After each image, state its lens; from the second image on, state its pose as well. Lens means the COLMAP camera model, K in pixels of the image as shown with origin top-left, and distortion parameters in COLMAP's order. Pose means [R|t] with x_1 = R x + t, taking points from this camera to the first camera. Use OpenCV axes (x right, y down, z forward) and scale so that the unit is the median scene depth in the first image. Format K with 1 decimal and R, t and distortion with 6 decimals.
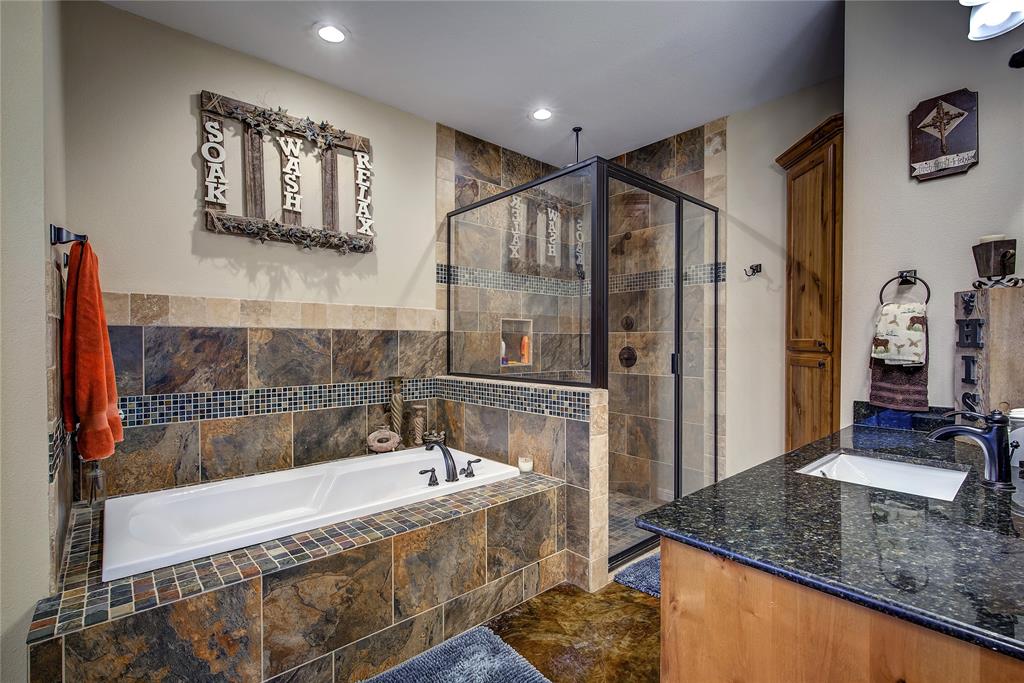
lens RADIAL K [[467.1, 0, 513.1], [0, 467.1, 344.9], [0, 0, 1]] dist [-0.000018, -0.000070]
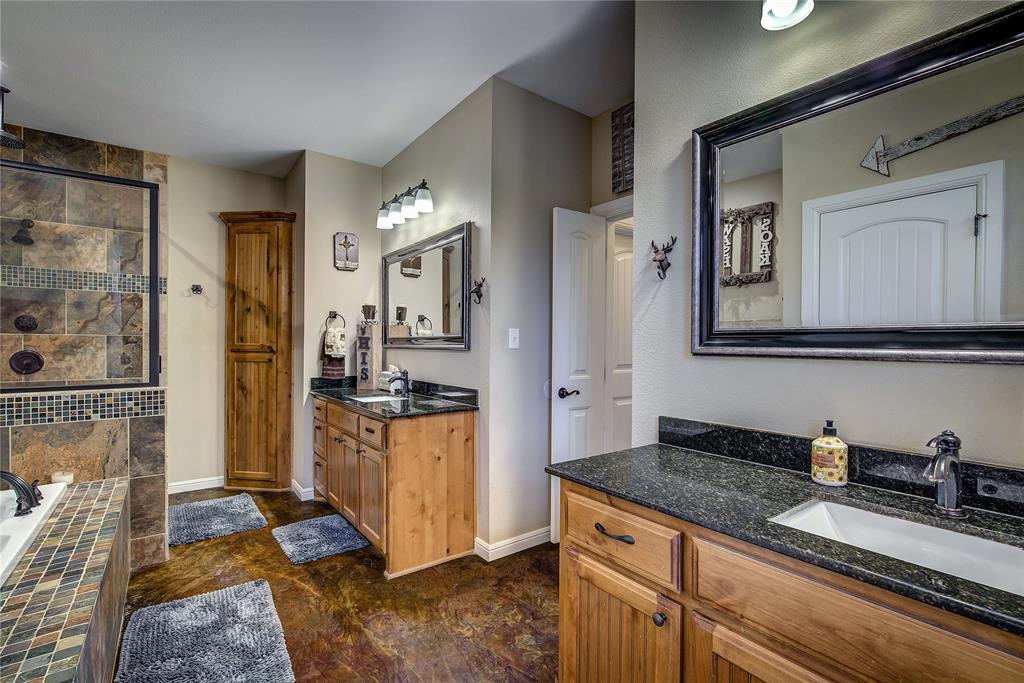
lens RADIAL K [[467.1, 0, 517.6], [0, 467.1, 345.2], [0, 0, 1]] dist [-0.000018, -0.000070]
pose [[0.076946, 0.000708, 0.997035, -0.884338], [0.001912, 0.999998, -0.000858, -0.005578], [-0.997033, 0.001972, 0.076944, 0.031946]]
